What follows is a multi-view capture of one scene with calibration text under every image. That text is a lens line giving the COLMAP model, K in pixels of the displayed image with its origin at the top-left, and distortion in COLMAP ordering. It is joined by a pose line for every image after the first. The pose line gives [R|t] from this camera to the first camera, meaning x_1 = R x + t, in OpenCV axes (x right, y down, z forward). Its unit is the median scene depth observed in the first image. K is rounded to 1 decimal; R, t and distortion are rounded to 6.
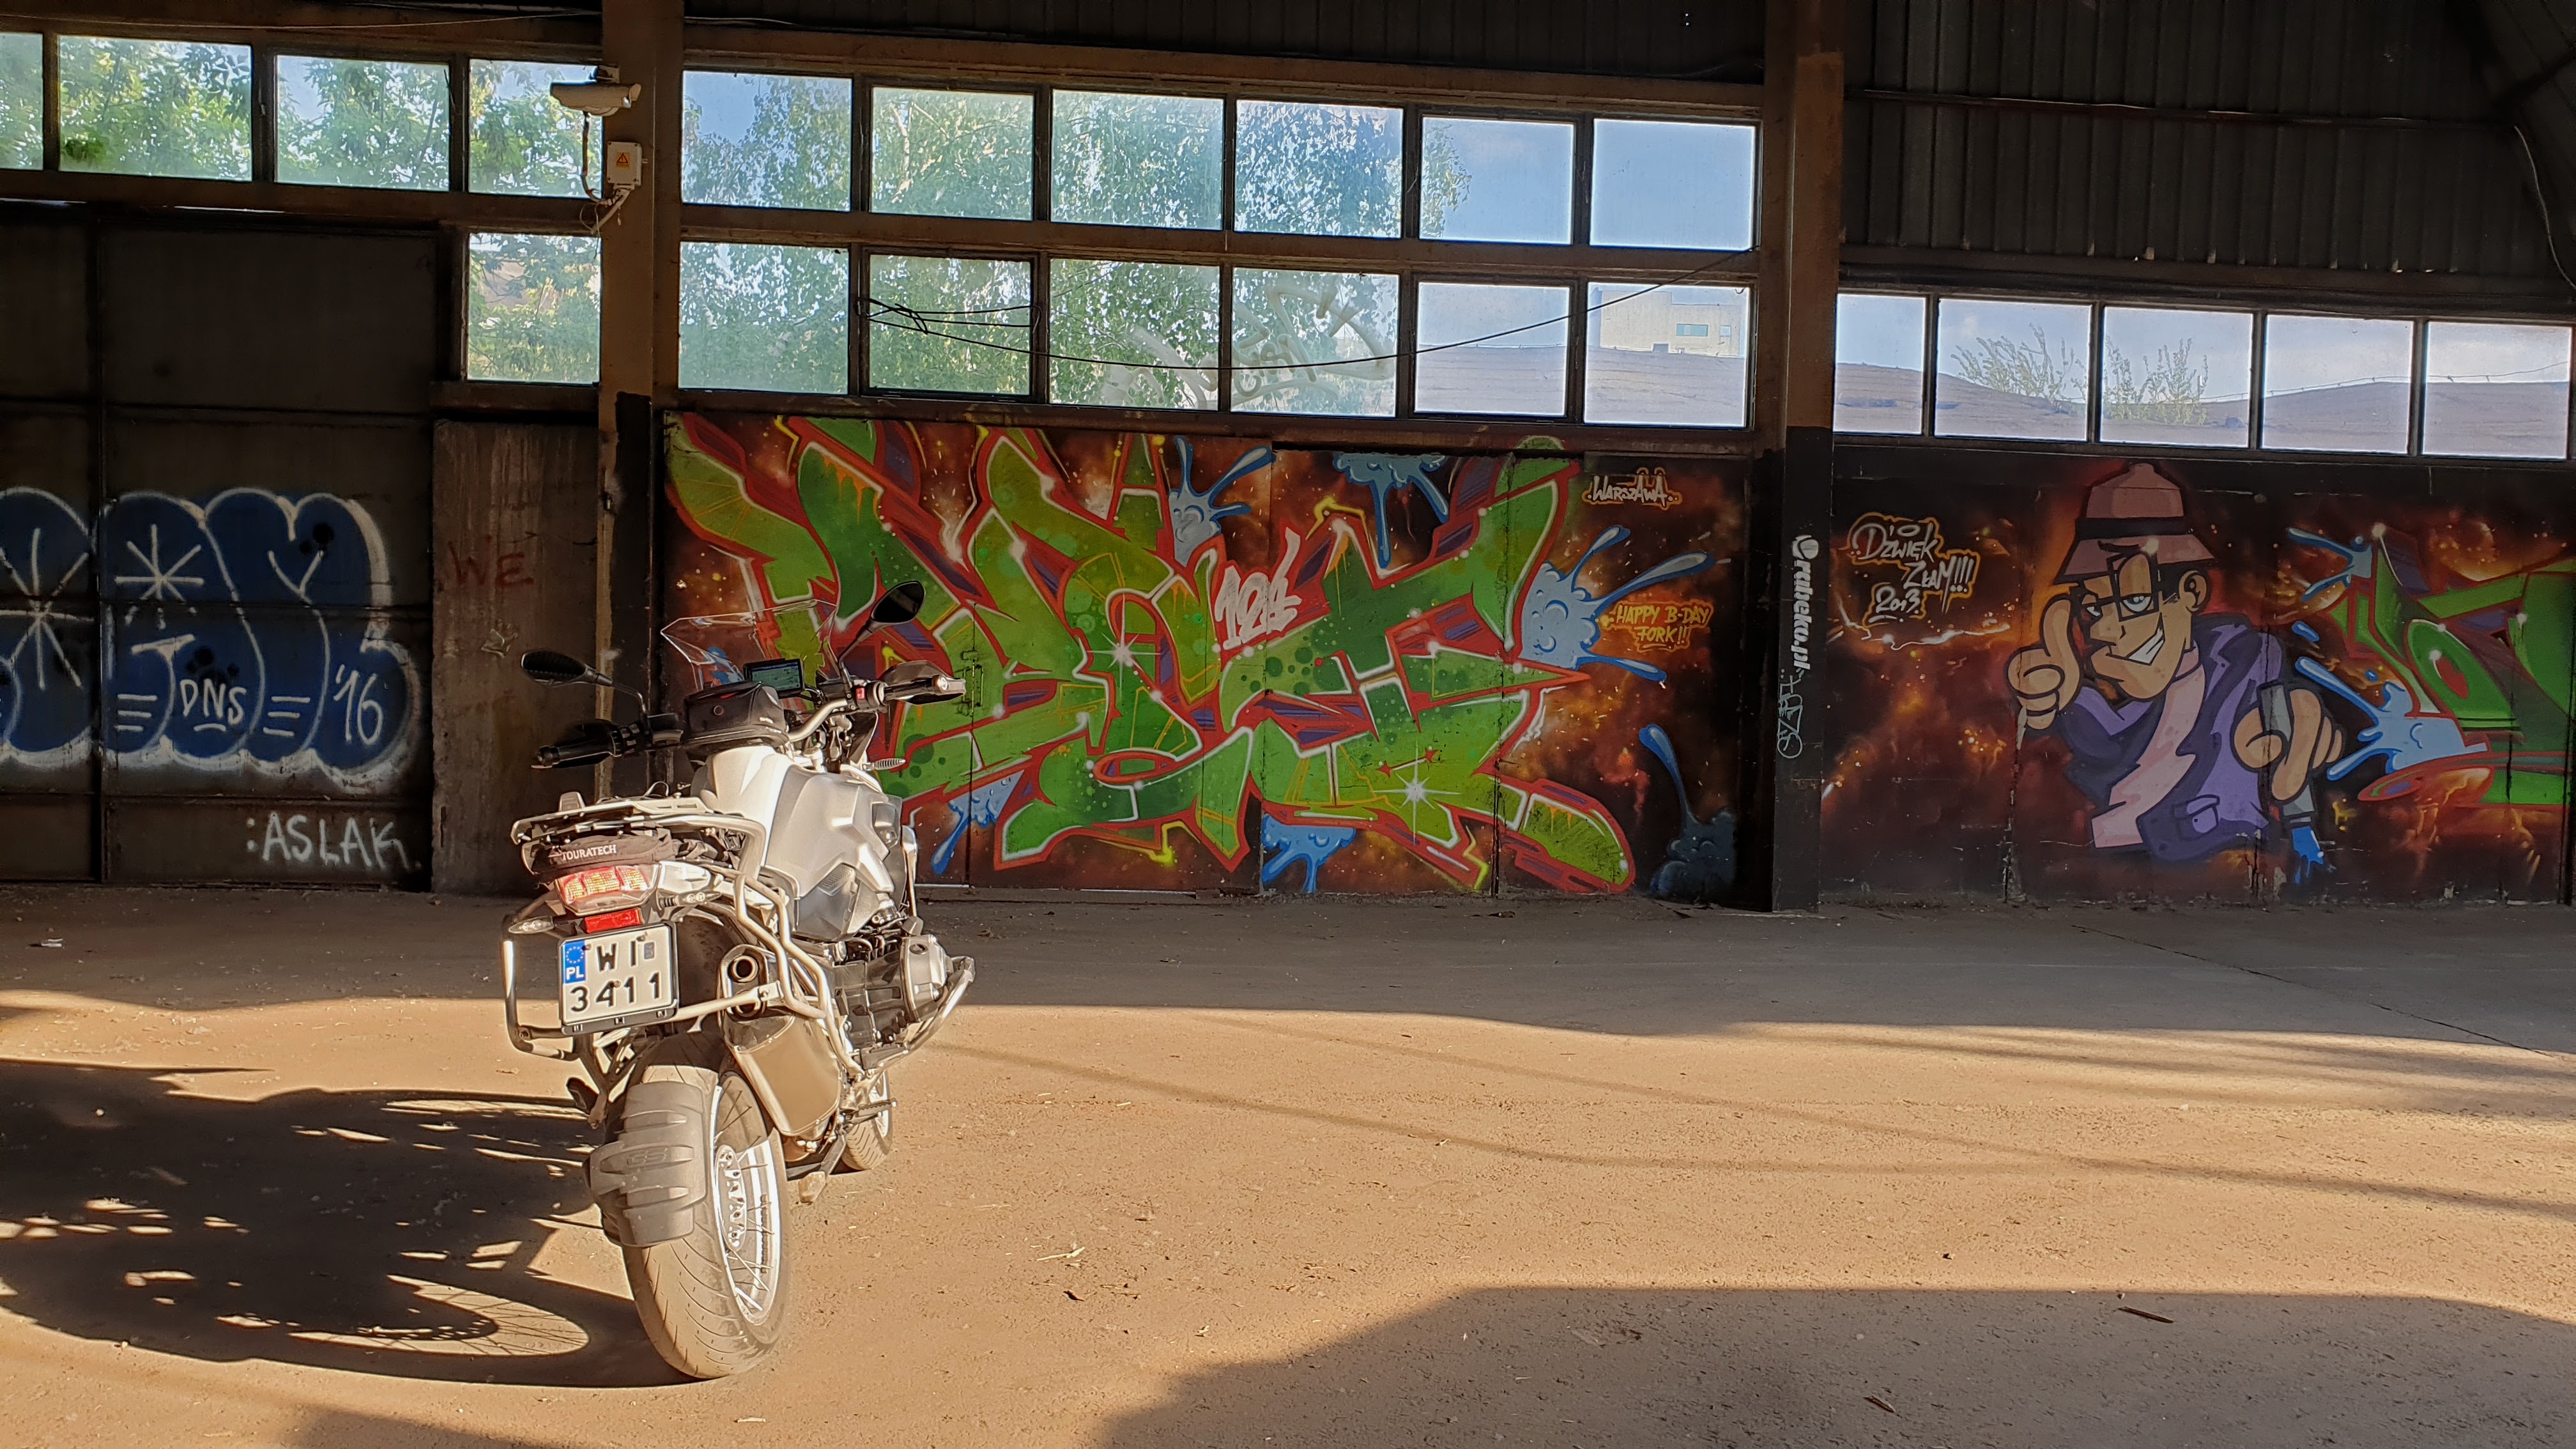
lens RADIAL K [[2086.3, 0, 1271.8], [0, 2086.3, 763.0], [0, 0, 1]] dist [0.128259, -0.297598]
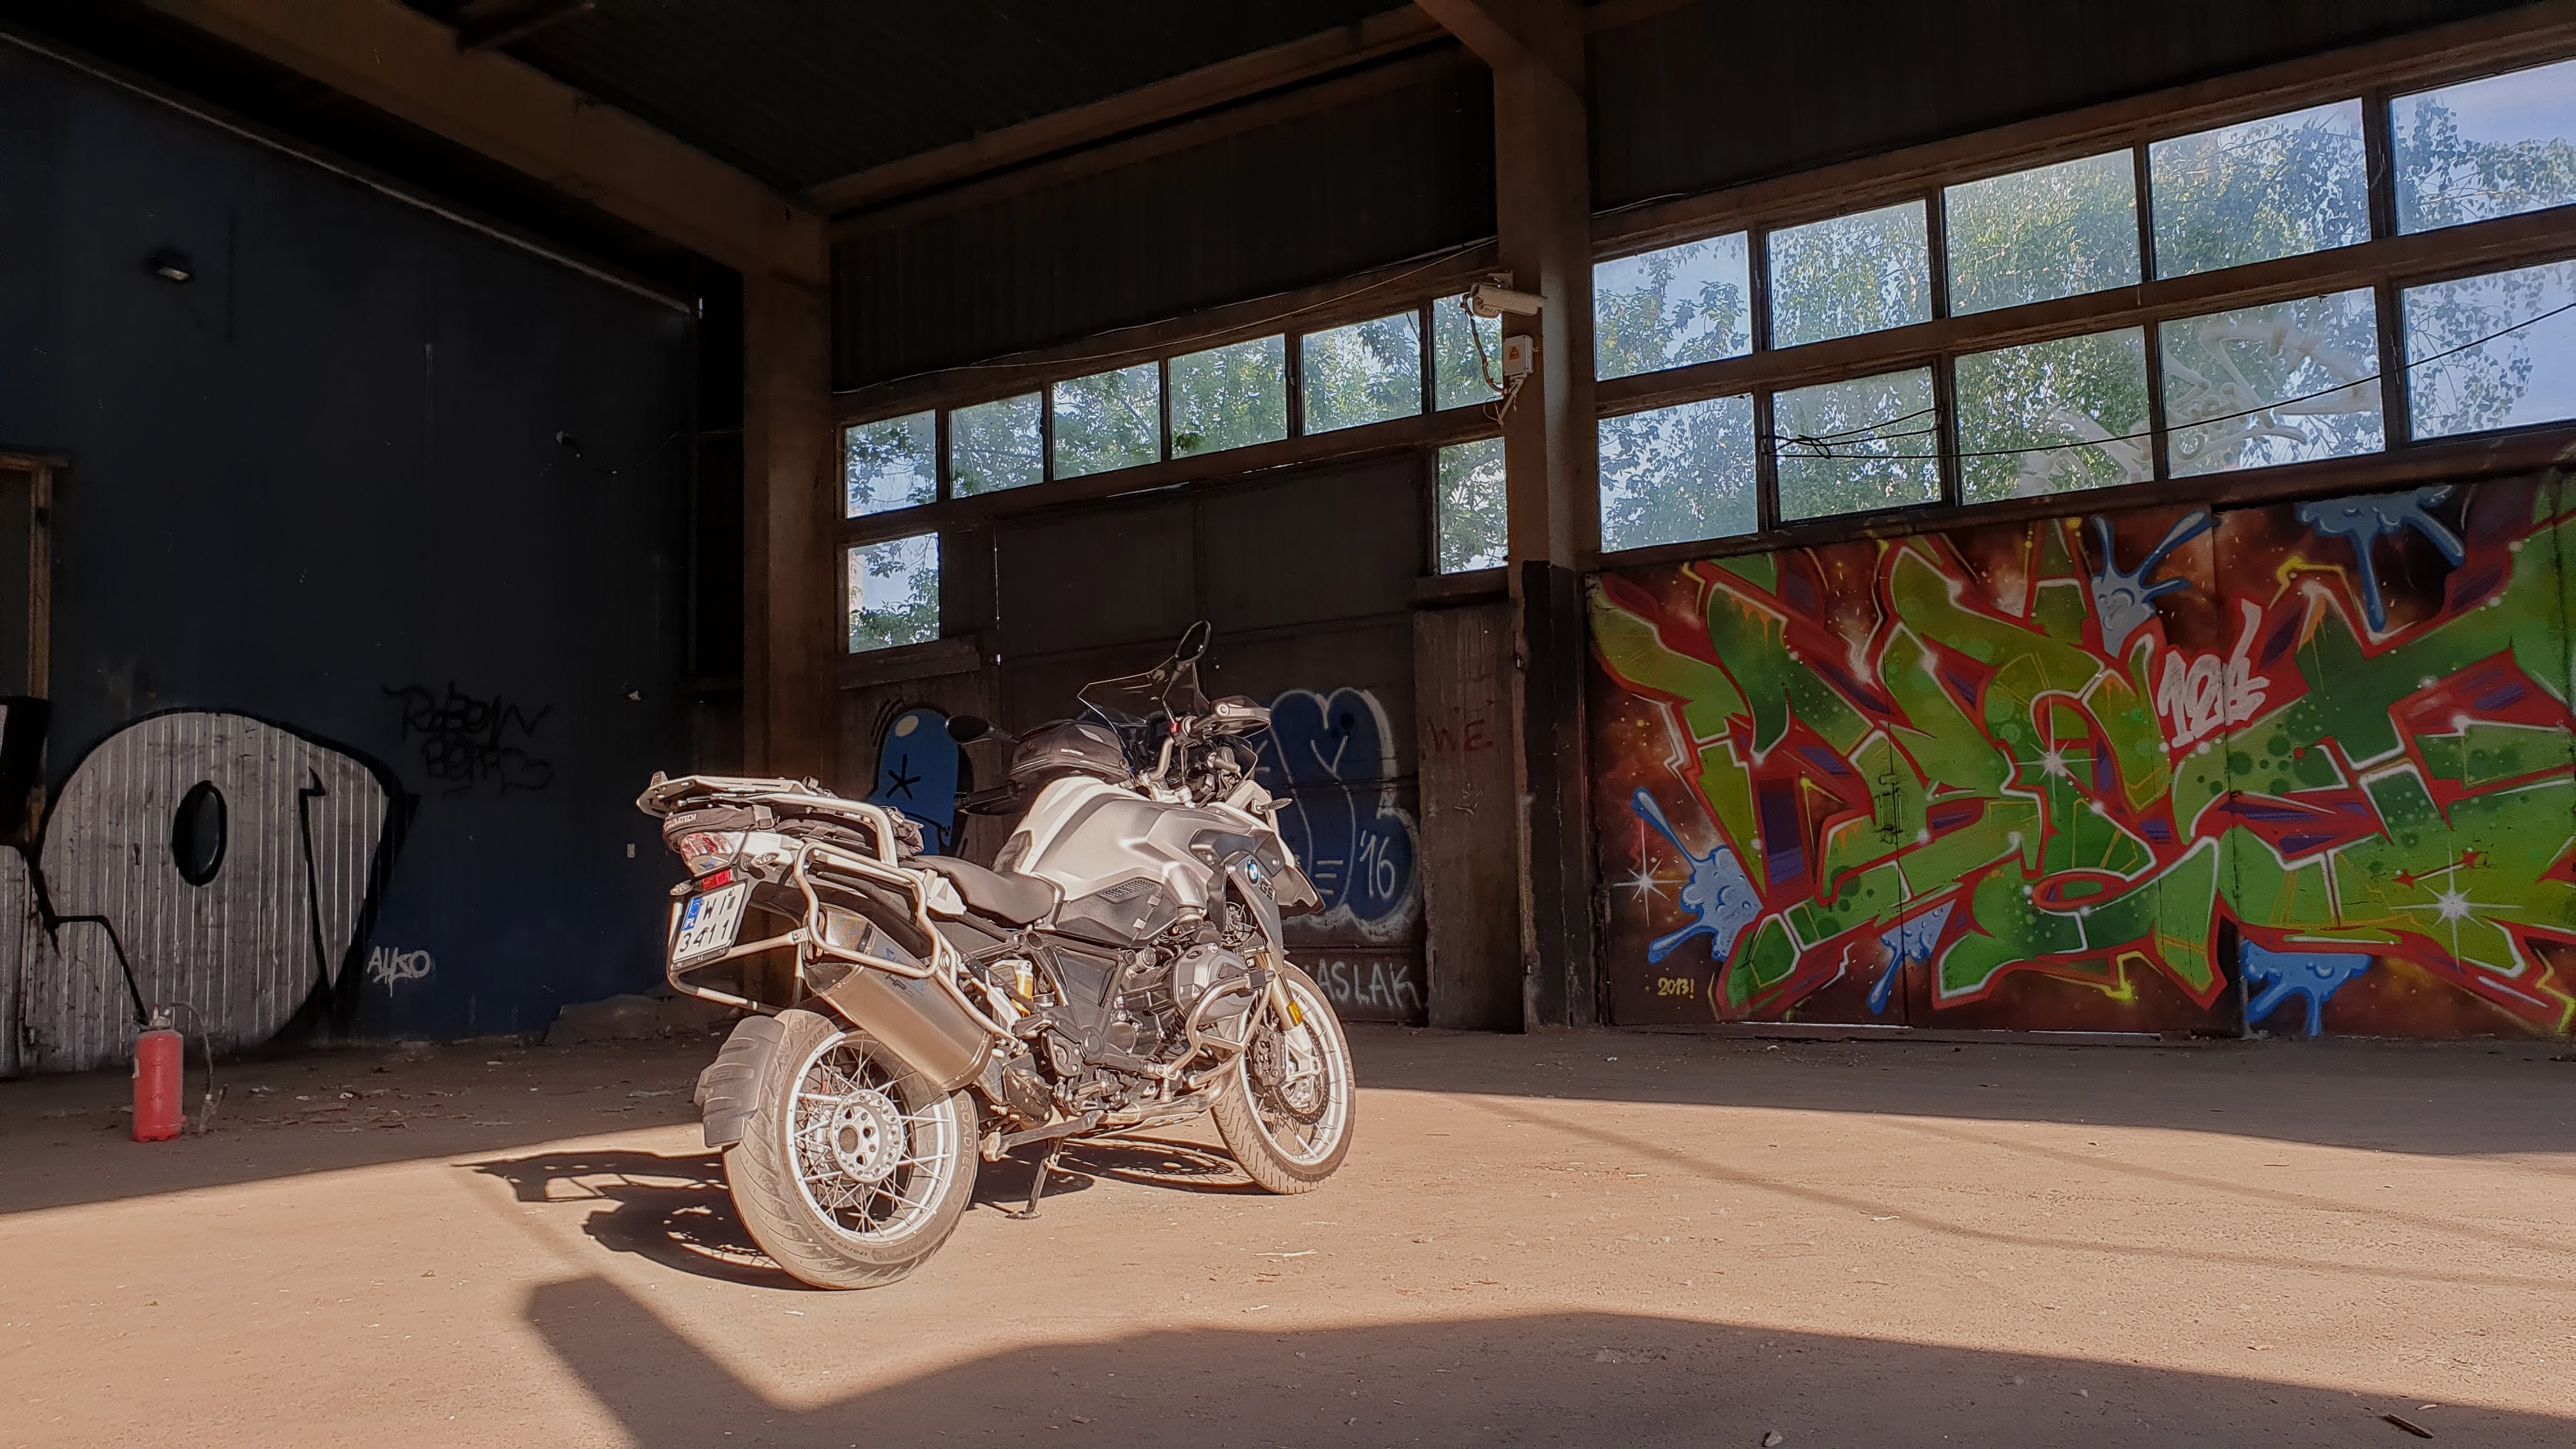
lens RADIAL K [[2086.3, 0, 1271.8], [0, 2086.3, 763.0], [0, 0, 1]] dist [0.128259, -0.297598]
pose [[0.740150, -0.090188, -0.666367, 0.284034], [0.005232, 0.991707, -0.128409, 0.062056], [0.672422, 0.091556, 0.734484, 0.111891]]
